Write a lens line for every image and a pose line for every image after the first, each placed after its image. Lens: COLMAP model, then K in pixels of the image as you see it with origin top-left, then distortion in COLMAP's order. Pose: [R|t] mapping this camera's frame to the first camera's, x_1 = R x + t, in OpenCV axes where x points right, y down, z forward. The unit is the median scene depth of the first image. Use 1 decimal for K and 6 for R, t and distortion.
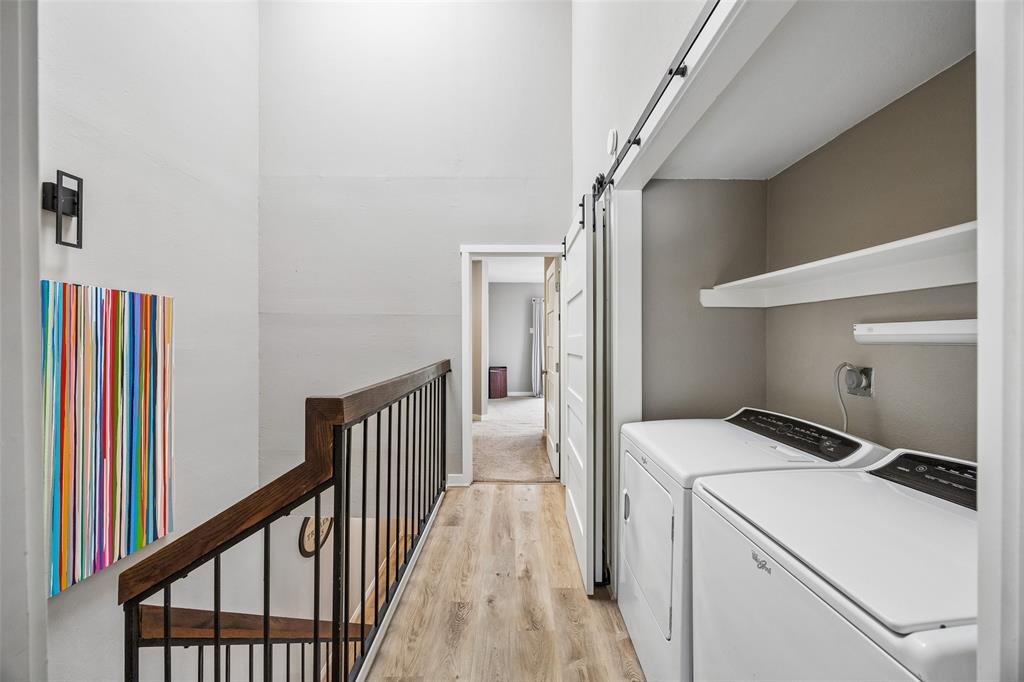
lens RADIAL K [[400.9, 0, 508.7], [0, 400.9, 337.8], [0, 0, 1]] dist [0.001131, 0.000007]
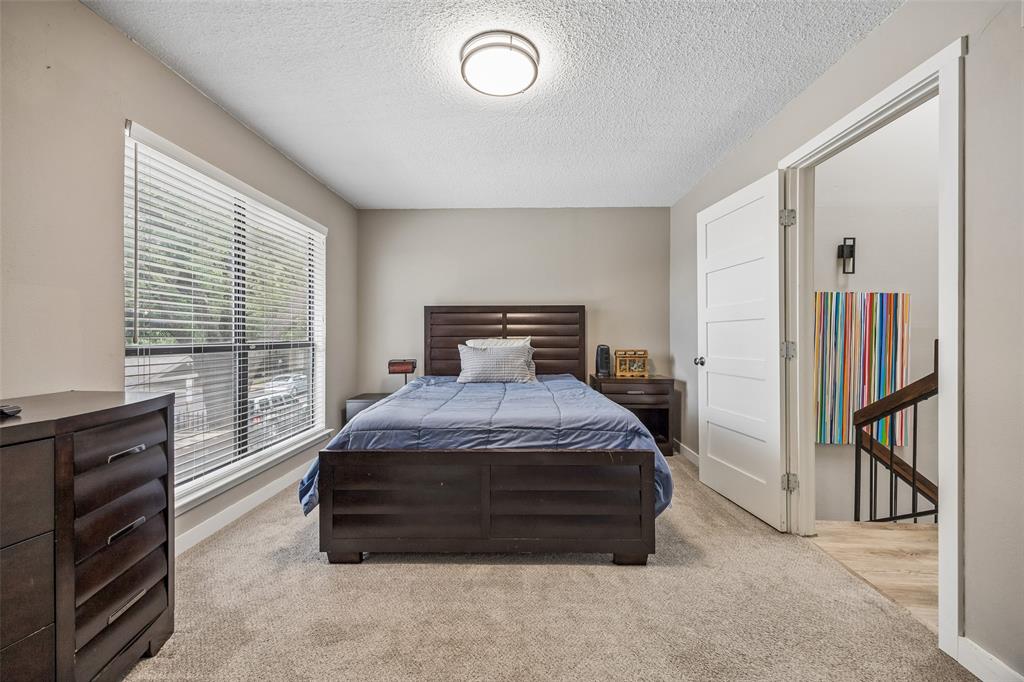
lens RADIAL K [[400.9, 0, 508.7], [0, 400.9, 337.8], [0, 0, 1]] dist [0.001131, 0.000007]
pose [[-0.016171, 0.010042, -0.999819, 0.926954], [-0.008694, 0.999910, 0.010183, 0.085809], [0.999831, 0.008857, -0.016082, -0.653444]]
